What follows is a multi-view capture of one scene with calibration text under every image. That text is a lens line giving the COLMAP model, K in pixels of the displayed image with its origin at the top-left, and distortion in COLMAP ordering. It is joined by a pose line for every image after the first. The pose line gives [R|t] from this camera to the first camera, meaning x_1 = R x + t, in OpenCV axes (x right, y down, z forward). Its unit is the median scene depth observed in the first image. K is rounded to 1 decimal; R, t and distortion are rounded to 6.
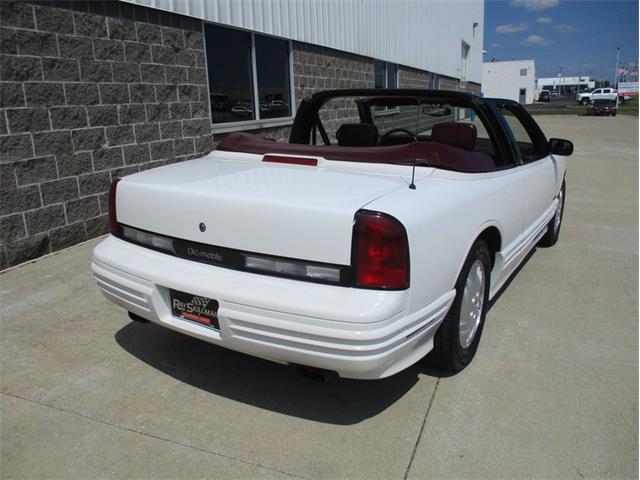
lens RADIAL K [[540.1, 0, 315.4], [0, 540.1, 226.7], [0, 0, 1]] dist [-0.024237, 0.004435]
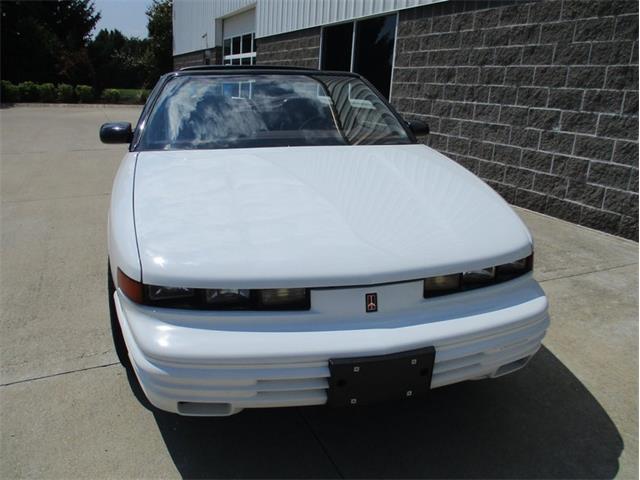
lens RADIAL K [[538.5, 0, 319.0], [0, 538.5, 222.9], [0, 0, 1]] dist [-0.009607, -0.001132]
pose [[-0.690598, 0.176899, -0.701271, 0.590889], [-0.197267, 0.886789, 0.417961, -0.296781], [0.695816, 0.426981, -0.577518, 1.223594]]
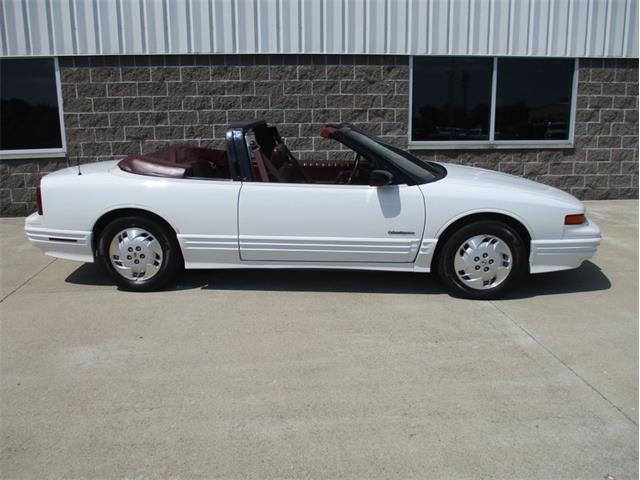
lens RADIAL K [[536.9, 0, 316.5], [0, 536.9, 229.3], [0, 0, 1]] dist [-0.031050, 0.003315]
pose [[0.475949, 0.195576, -0.857451, 0.918121], [-0.205580, 0.972691, 0.107749, -0.104305], [0.855108, 0.124992, 0.503157, 0.307333]]
